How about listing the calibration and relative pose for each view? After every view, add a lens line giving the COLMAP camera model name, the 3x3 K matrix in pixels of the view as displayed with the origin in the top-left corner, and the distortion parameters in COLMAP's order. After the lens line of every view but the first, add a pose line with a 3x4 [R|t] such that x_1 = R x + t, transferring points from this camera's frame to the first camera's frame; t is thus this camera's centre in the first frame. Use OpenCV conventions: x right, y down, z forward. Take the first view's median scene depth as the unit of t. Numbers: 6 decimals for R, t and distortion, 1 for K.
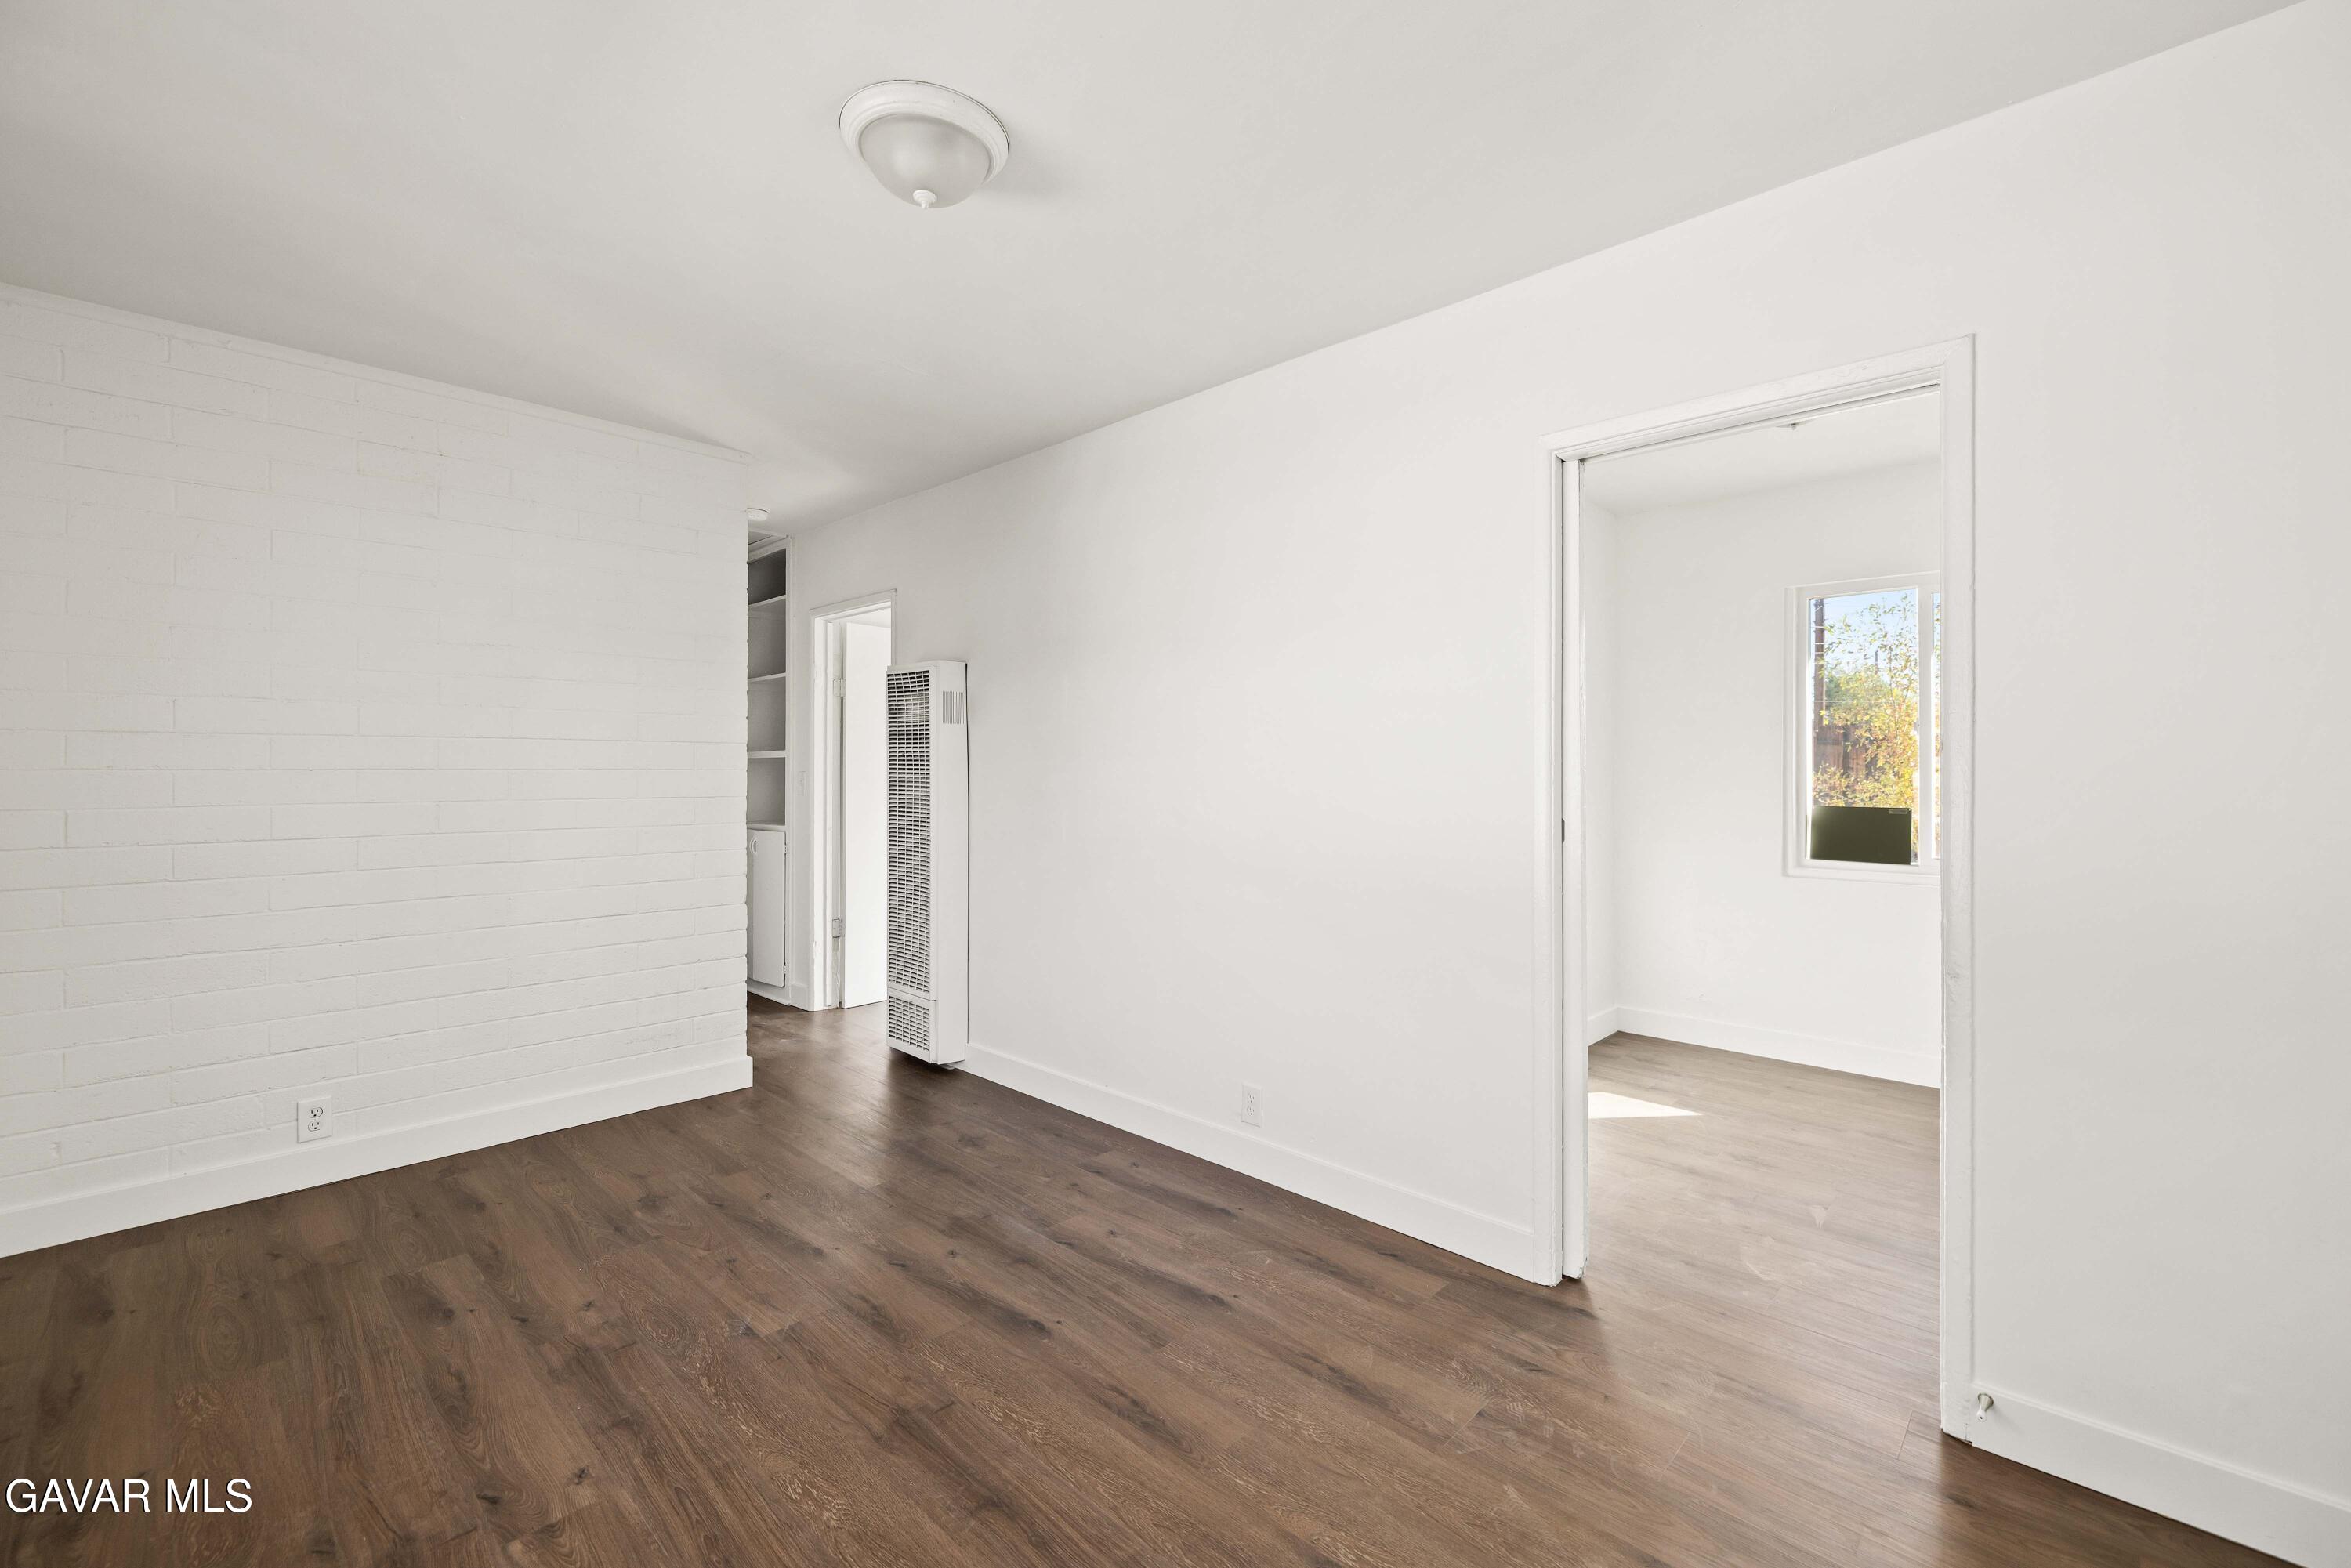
lens RADIAL K [[989.7, 0, 1173.0], [0, 989.7, 770.5], [0, 0, 1]] dist [-0.000474, 0.000330]
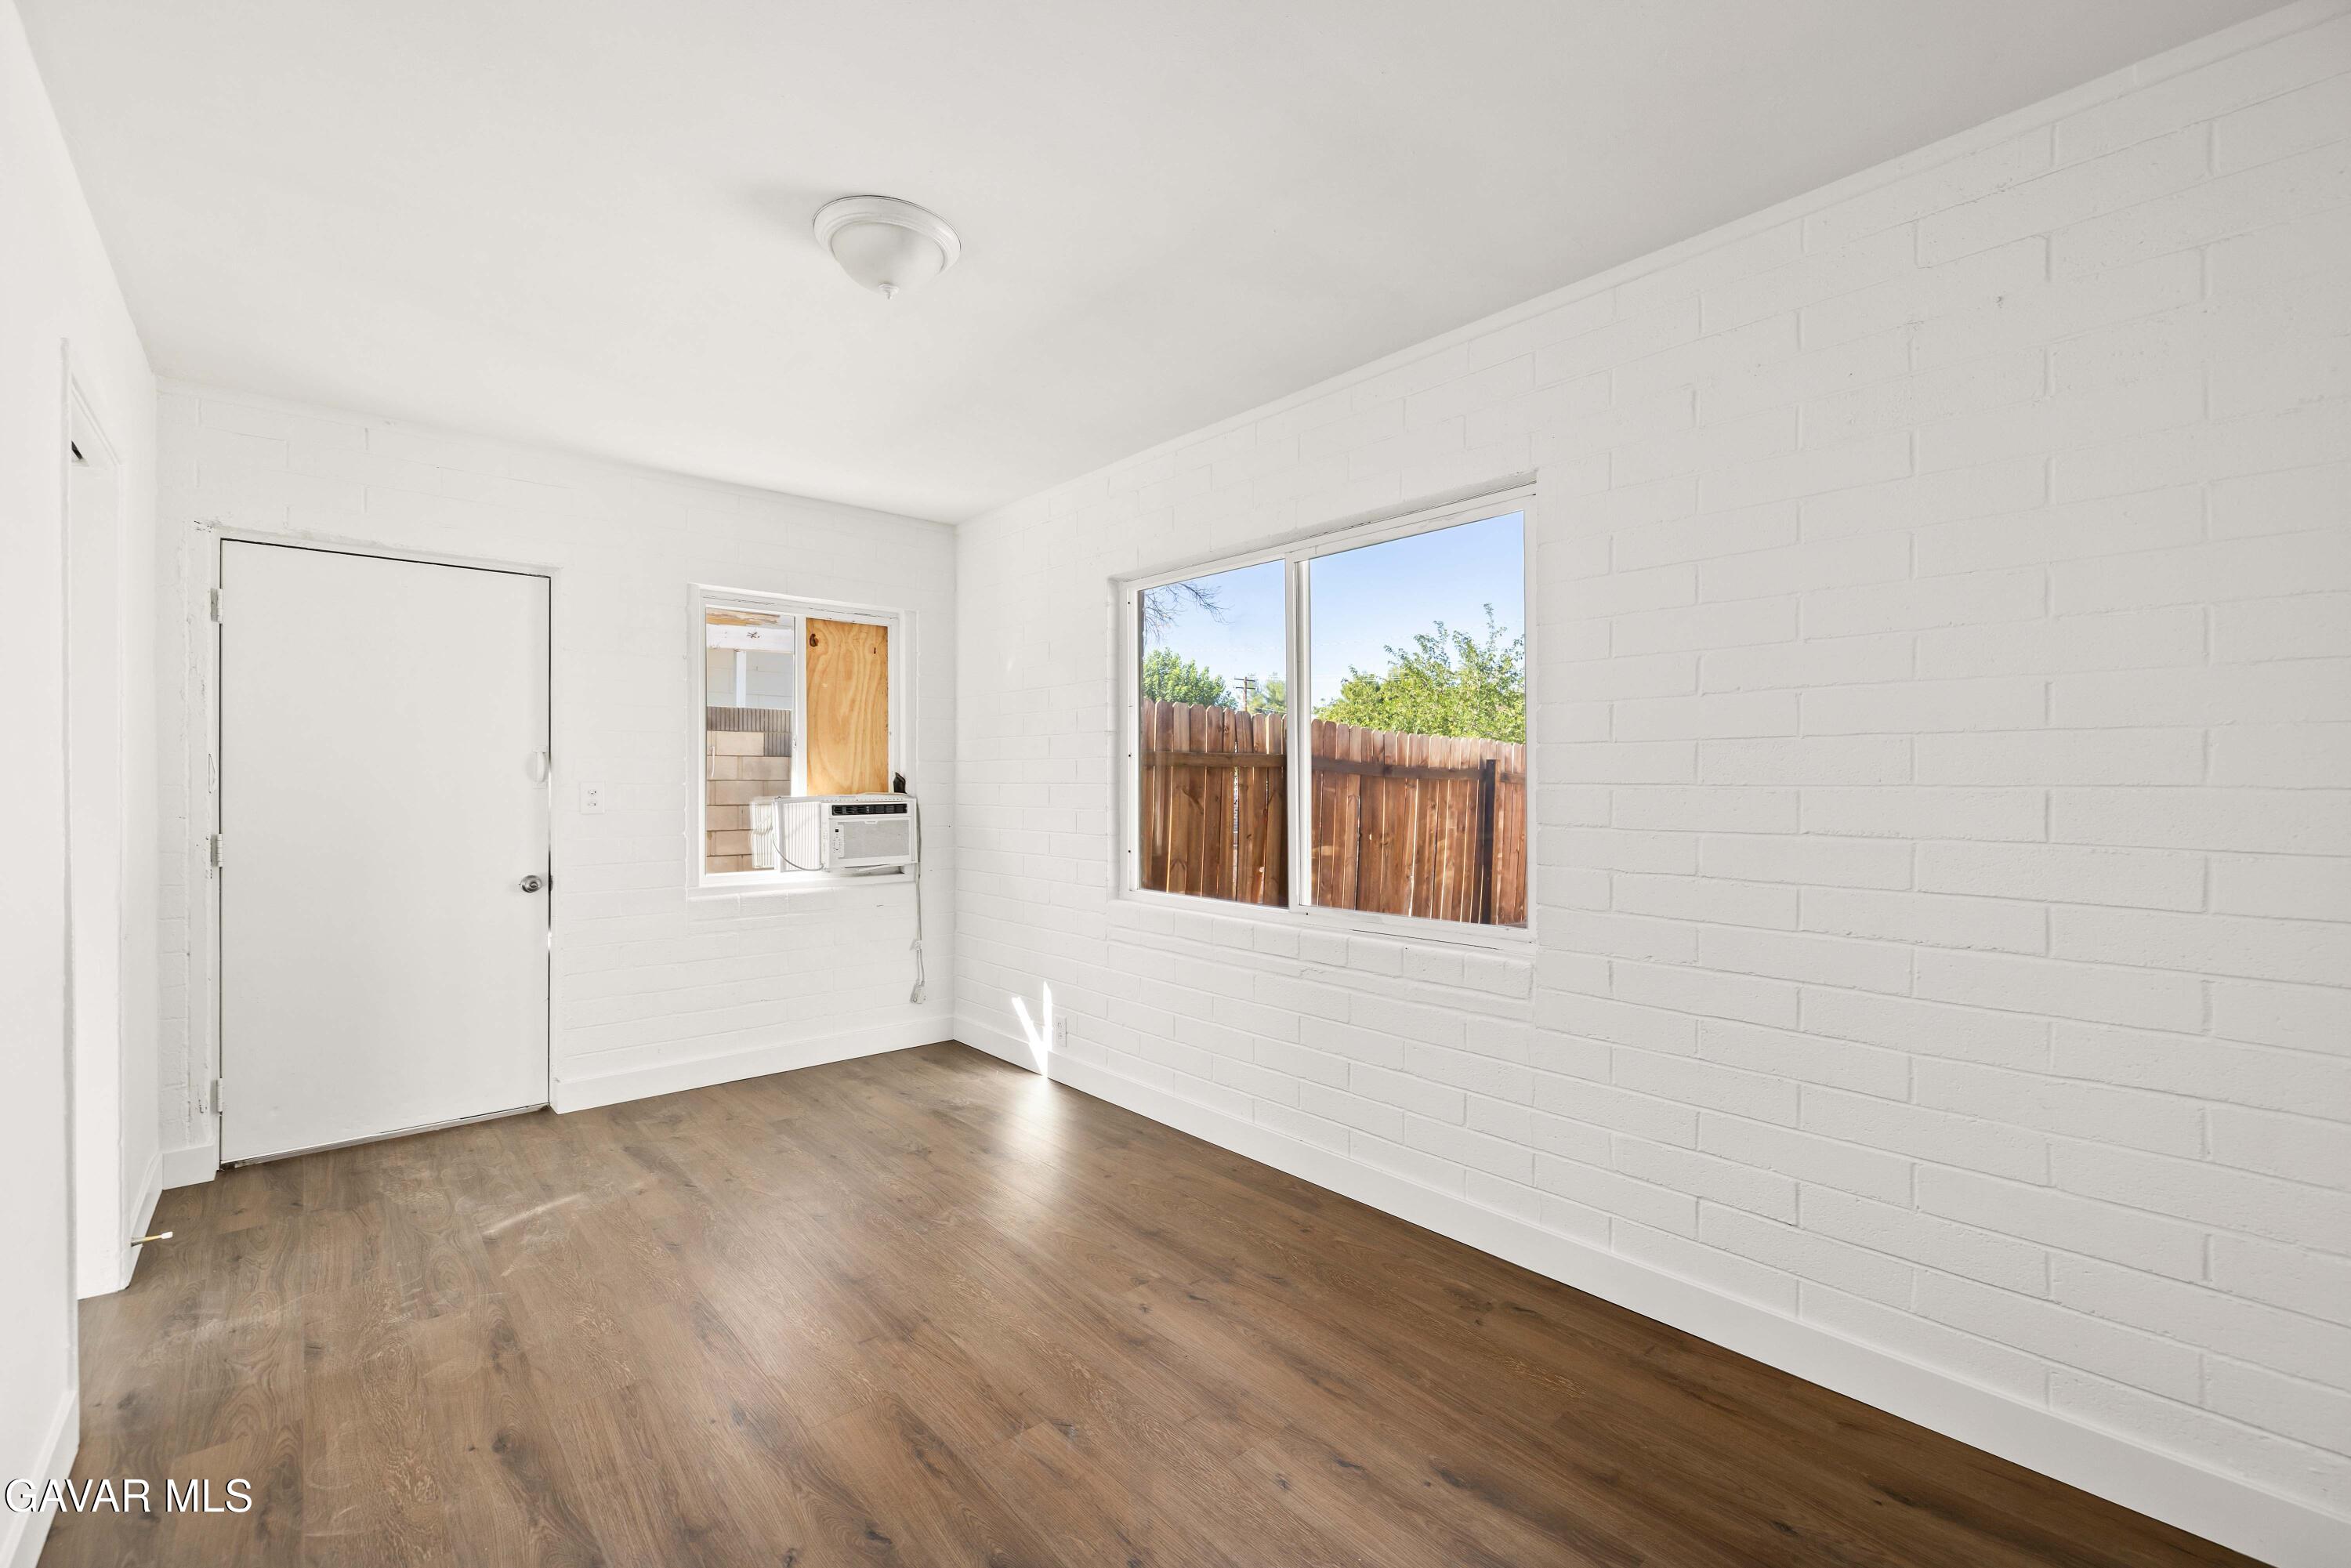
lens RADIAL K [[989.7, 0, 1176.1], [0, 989.7, 786.9], [0, 0, 1]] dist [-0.000474, 0.000330]
pose [[-0.996625, -0.003851, 0.081994, -0.543337], [-0.003136, 0.999956, 0.008851, -0.004672], [-0.082025, 0.008564, -0.996593, 1.688691]]
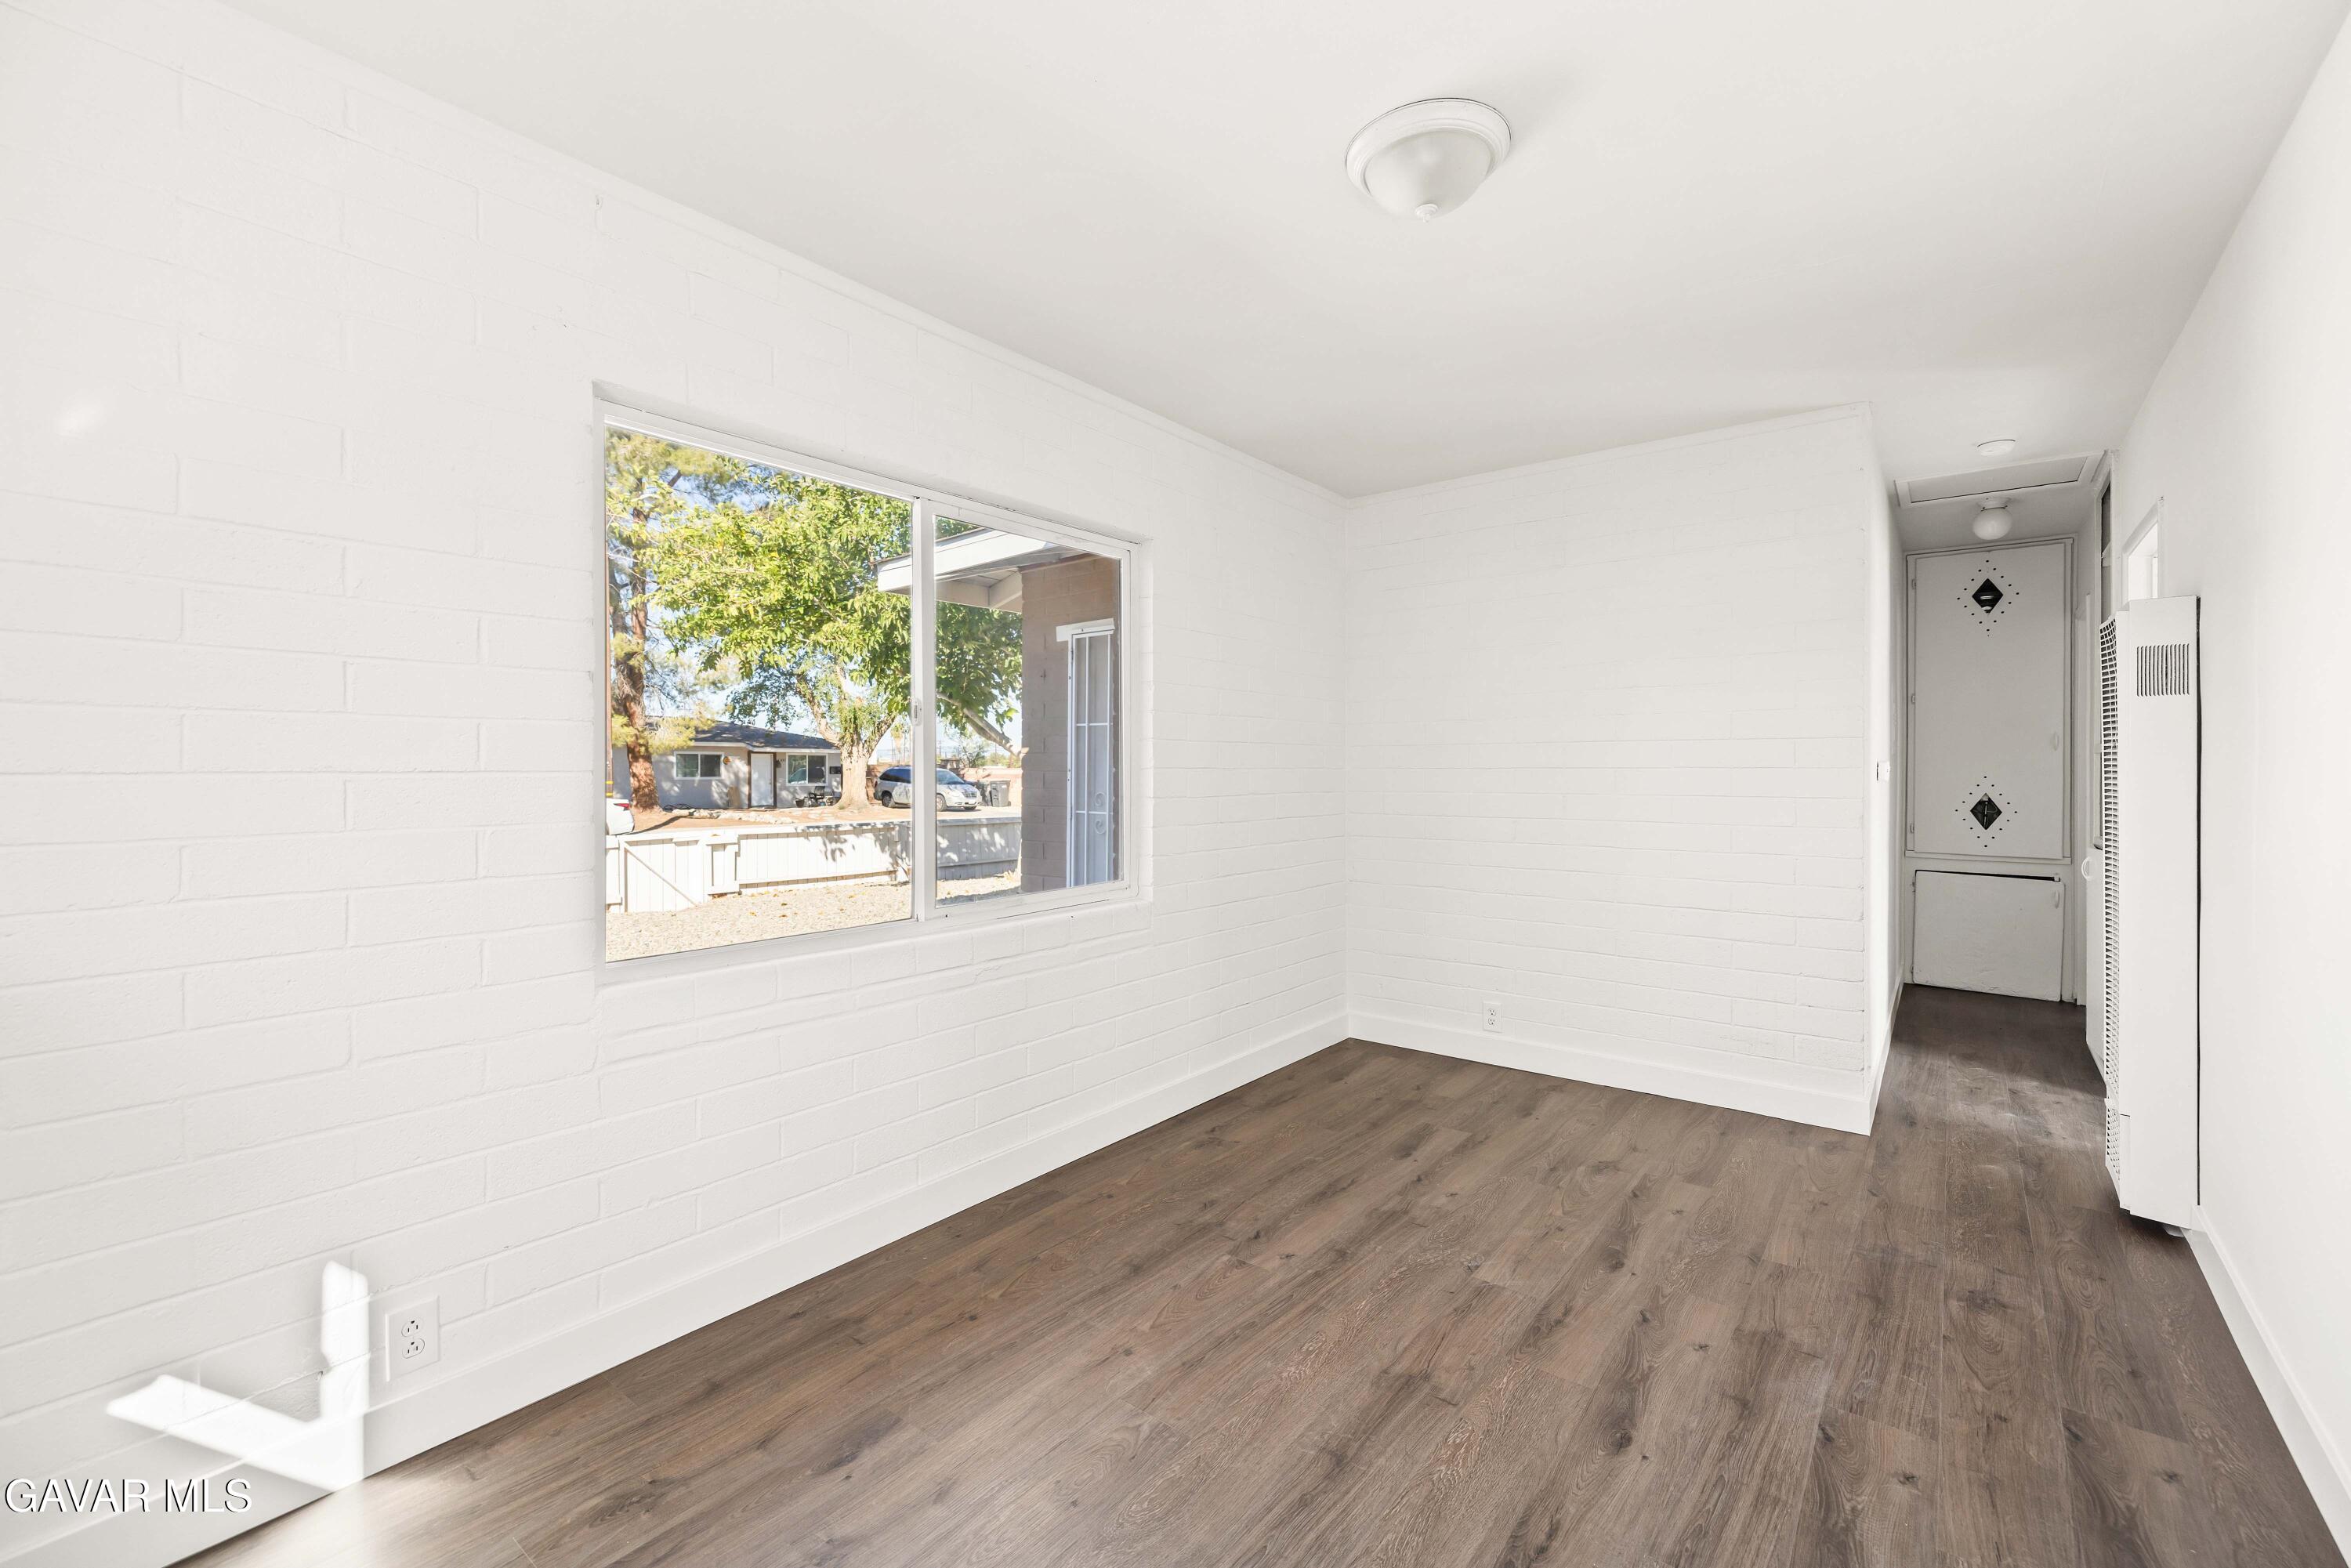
lens RADIAL K [[989.7, 0, 1174.4], [0, 989.7, 774.9], [0, 0, 1]] dist [-0.000474, 0.000330]
pose [[0.098524, 0.005891, -0.995117, 0.592768], [-0.000570, 0.999983, 0.005864, 0.001265], [0.995134, -0.000010, 0.098526, 0.502697]]
